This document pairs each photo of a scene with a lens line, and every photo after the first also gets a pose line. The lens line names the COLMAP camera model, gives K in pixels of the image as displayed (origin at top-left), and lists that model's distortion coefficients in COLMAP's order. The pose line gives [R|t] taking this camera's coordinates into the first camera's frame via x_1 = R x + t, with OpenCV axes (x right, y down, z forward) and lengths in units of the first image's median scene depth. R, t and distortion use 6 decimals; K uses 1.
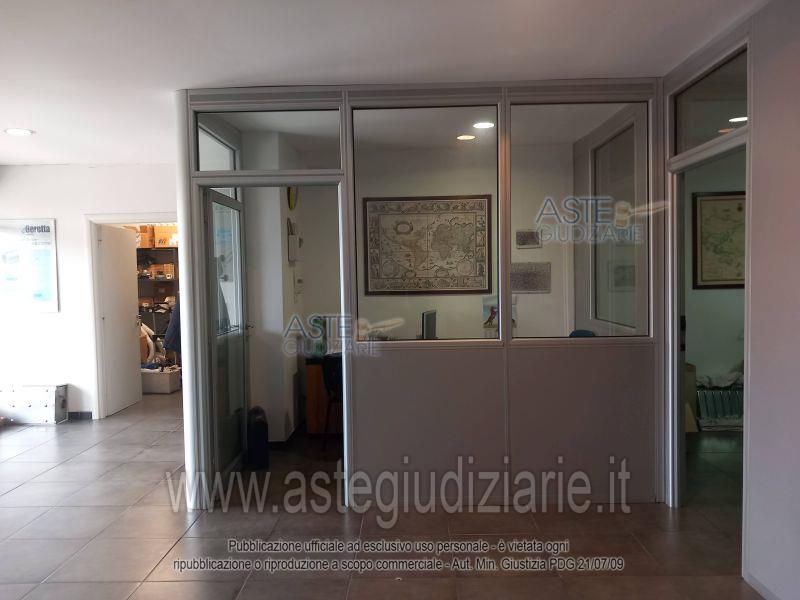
lens RADIAL K [[624.8, 0, 400.0], [0, 624.8, 300.0], [0, 0, 1]] dist [0.010718, -0.006571]
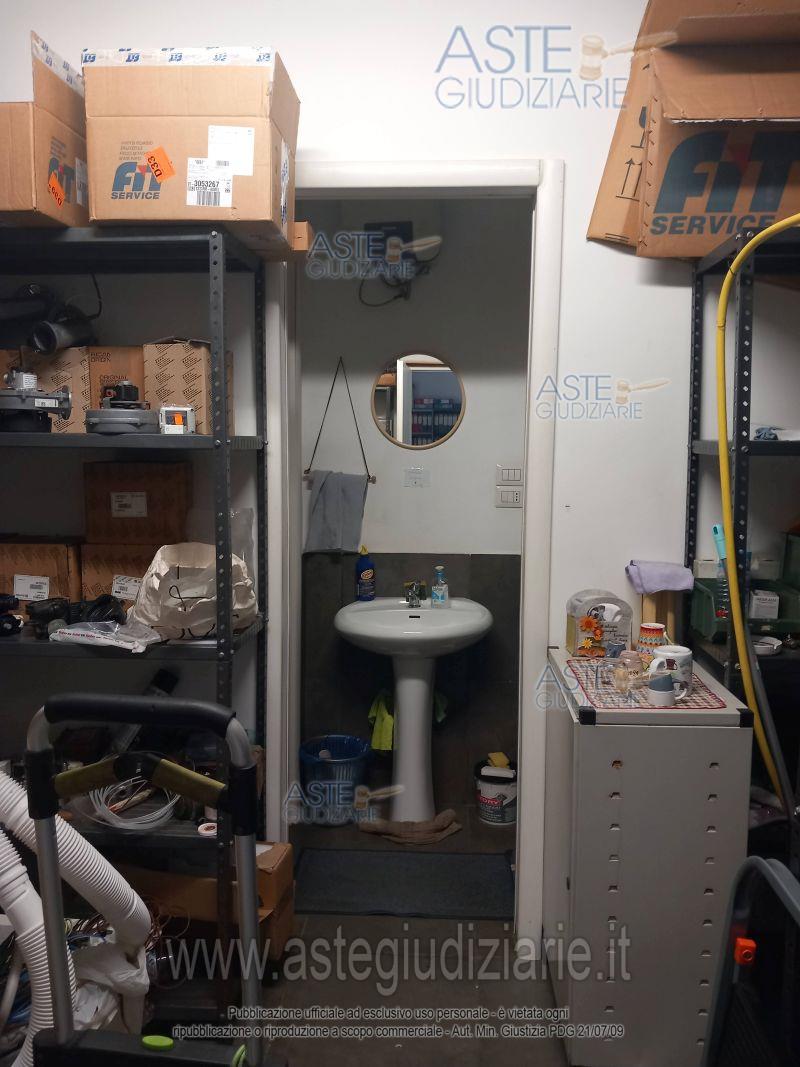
lens RADIAL K [[833.3, 0, 400.0], [0, 833.3, 533.5], [0, 0, 1]] dist [0.010718, -0.006571]
pose [[0.999452, 0.025346, -0.021298, -0.307073], [-0.024124, 0.998150, 0.055814, -0.021894], [0.022673, -0.055270, 0.998214, 0.788060]]
